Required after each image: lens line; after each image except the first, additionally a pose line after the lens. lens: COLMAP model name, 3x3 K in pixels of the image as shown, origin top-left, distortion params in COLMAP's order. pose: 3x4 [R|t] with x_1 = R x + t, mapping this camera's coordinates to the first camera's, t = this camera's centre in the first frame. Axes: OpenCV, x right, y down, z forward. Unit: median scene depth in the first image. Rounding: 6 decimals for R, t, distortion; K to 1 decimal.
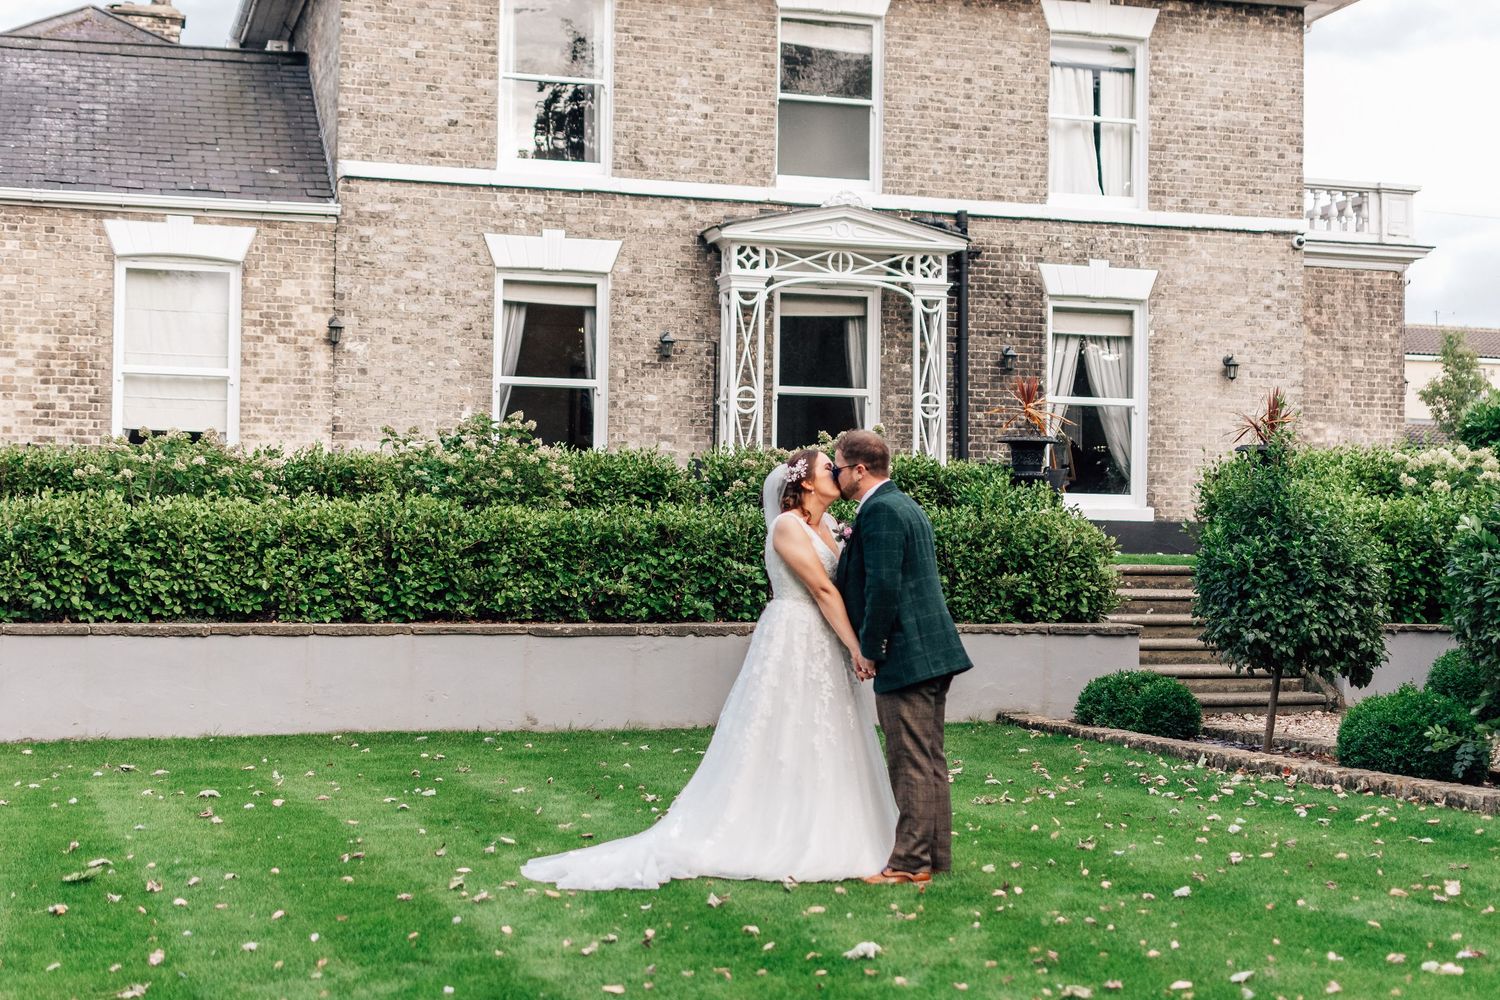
lens RADIAL K [[2402.1, 0, 750.0], [0, 2402.1, 500.0], [0, 0, 1]] dist [0.021092, -0.043961]
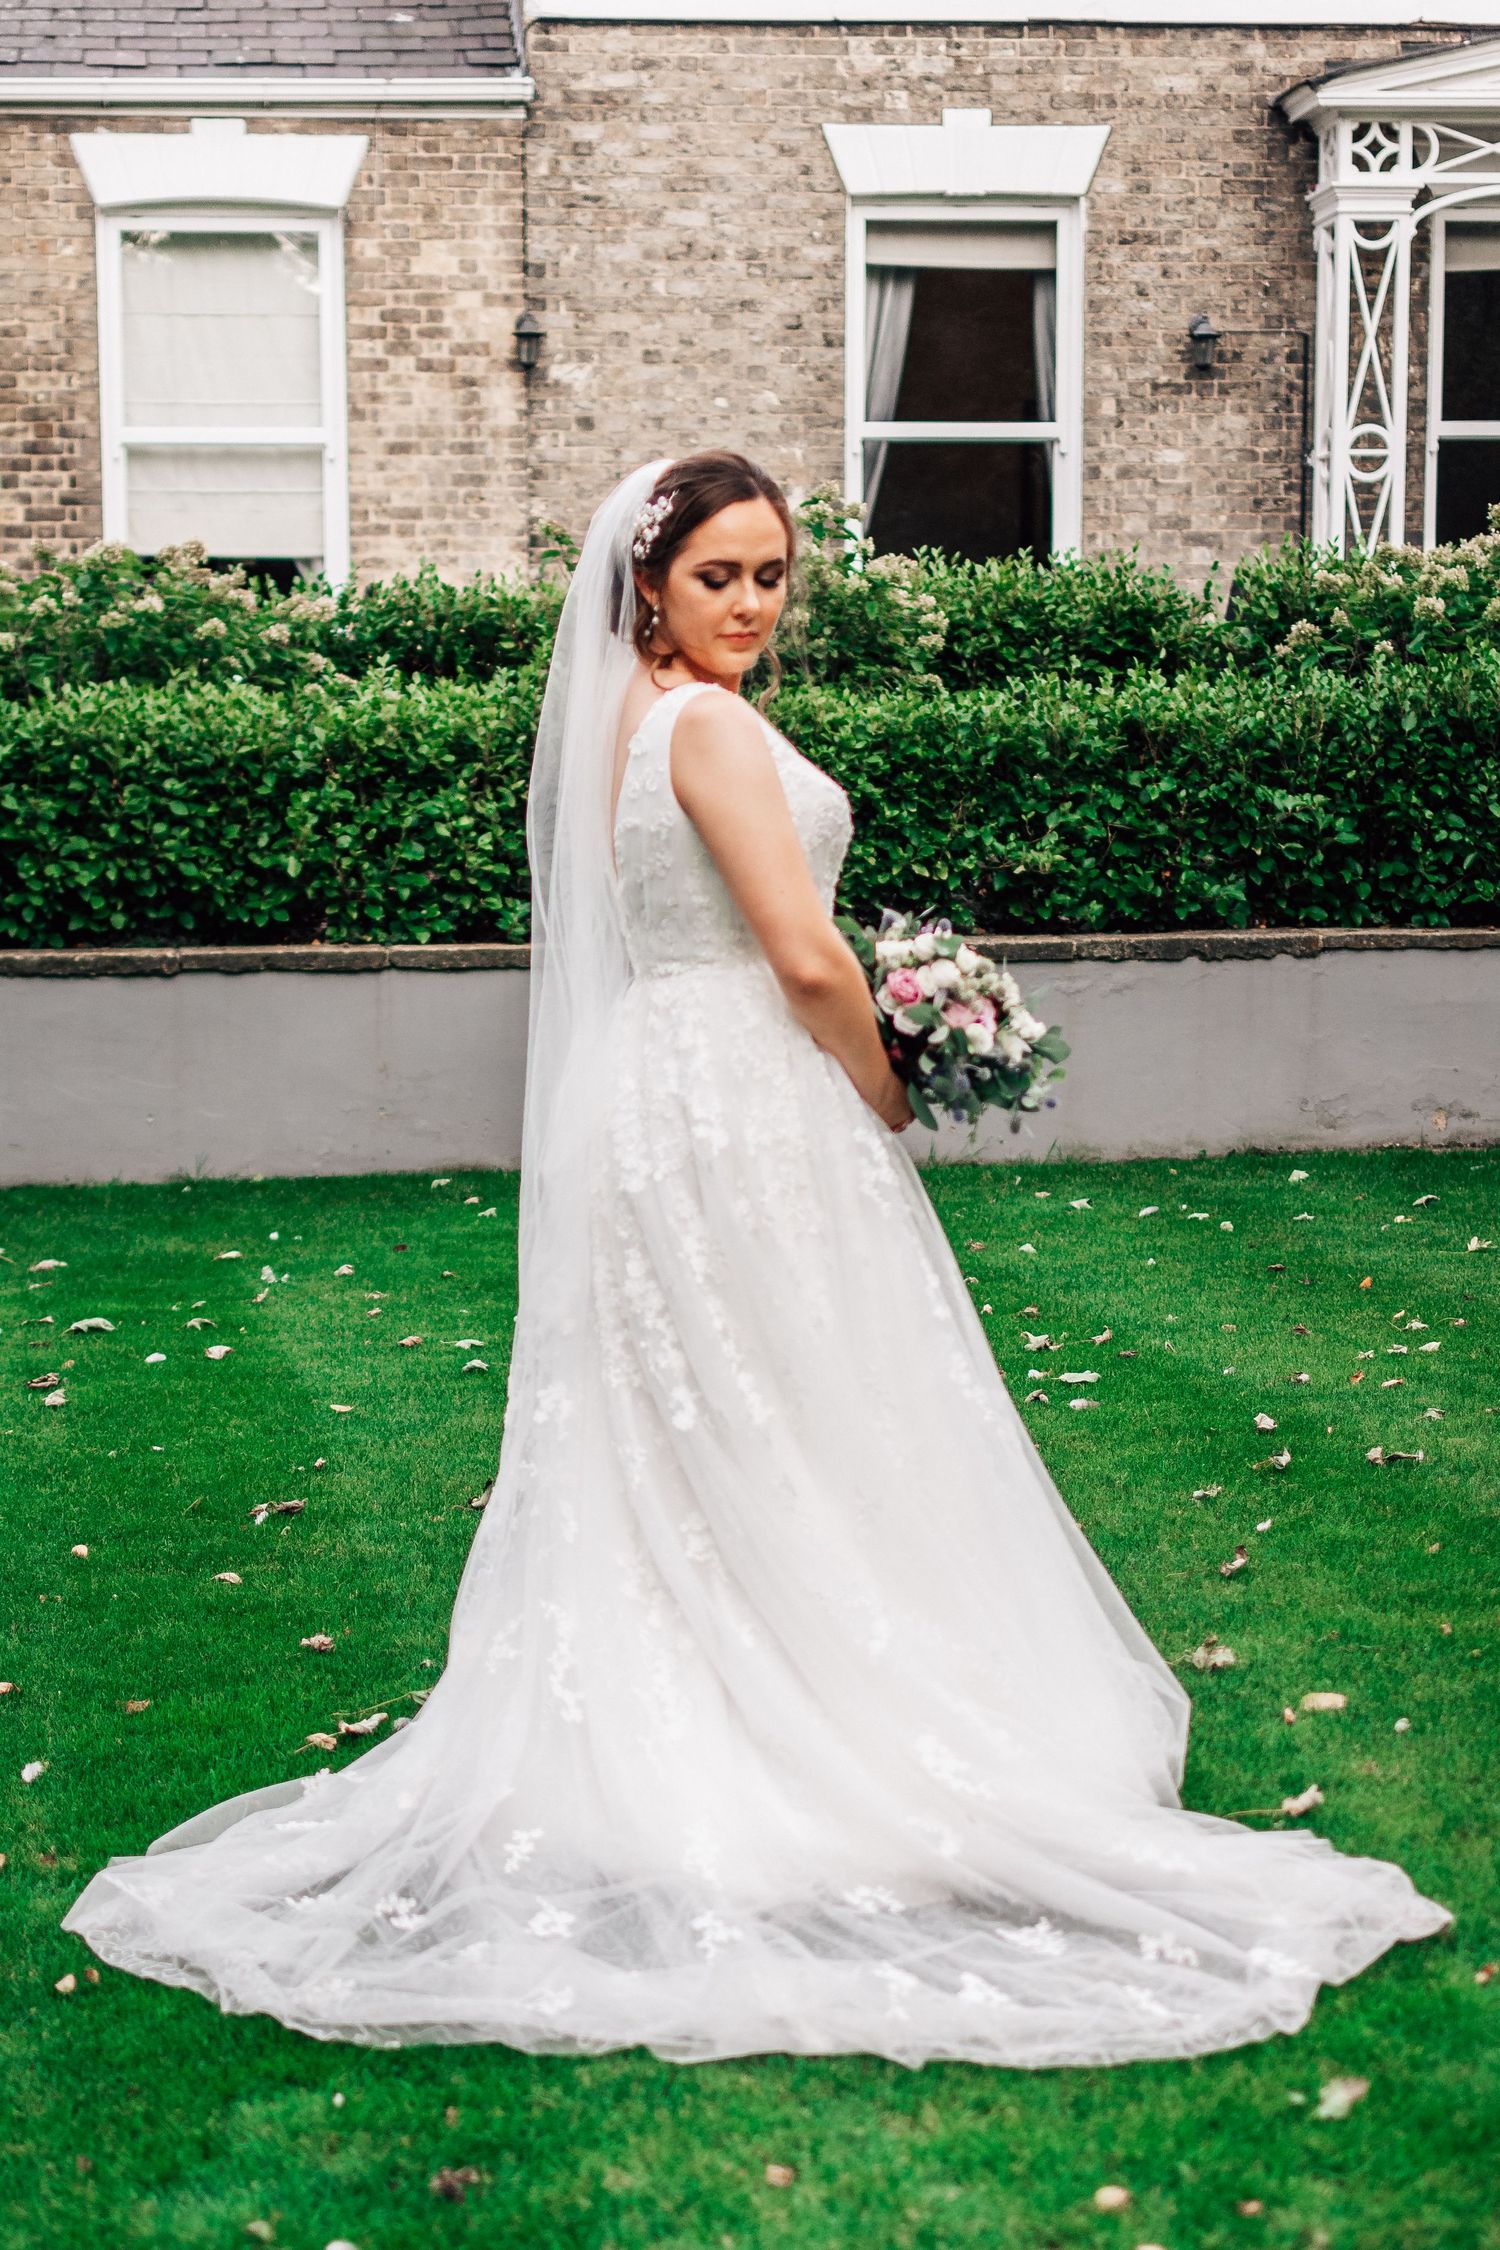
lens RADIAL K [[3603.2, 0, 790.2], [0, 3603.2, 1286.8], [0, 0, 1]] dist [0.021092, -0.043961]
pose [[0.977645, 0.008570, -0.210089, 0.039963], [0.025993, 0.986579, 0.161202, 0.003853], [0.208651, -0.163059, 0.964301, 0.258488]]
